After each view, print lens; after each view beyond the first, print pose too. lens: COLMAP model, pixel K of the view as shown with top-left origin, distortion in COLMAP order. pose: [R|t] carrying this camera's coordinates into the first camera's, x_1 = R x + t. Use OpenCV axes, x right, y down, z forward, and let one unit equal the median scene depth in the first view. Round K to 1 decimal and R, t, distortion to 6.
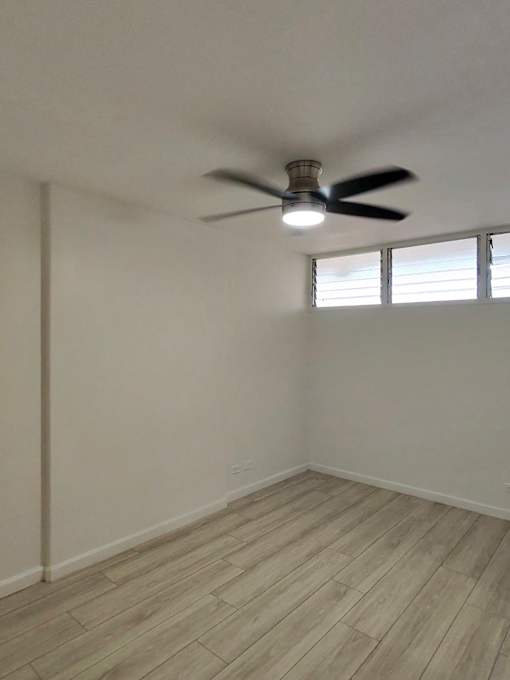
lens RADIAL K [[383.5, 0, 255.0], [0, 383.5, 340.0], [0, 0, 1]] dist [0.003678, 0.001365]
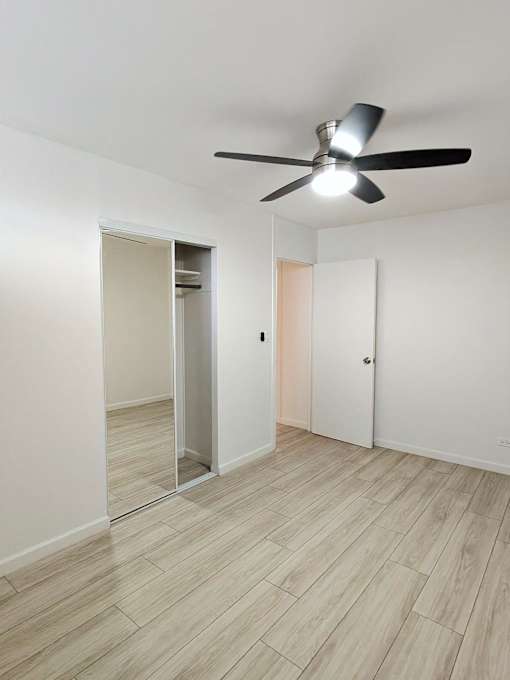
lens RADIAL K [[371.0, 0, 256.2], [0, 371.0, 341.3], [0, 0, 1]] dist [0.002609, -0.000130]
pose [[-0.999208, -0.006147, -0.039315, 0.355845], [-0.008948, 0.997403, 0.071459, 0.027926], [0.038773, 0.071754, -0.996668, 1.915539]]
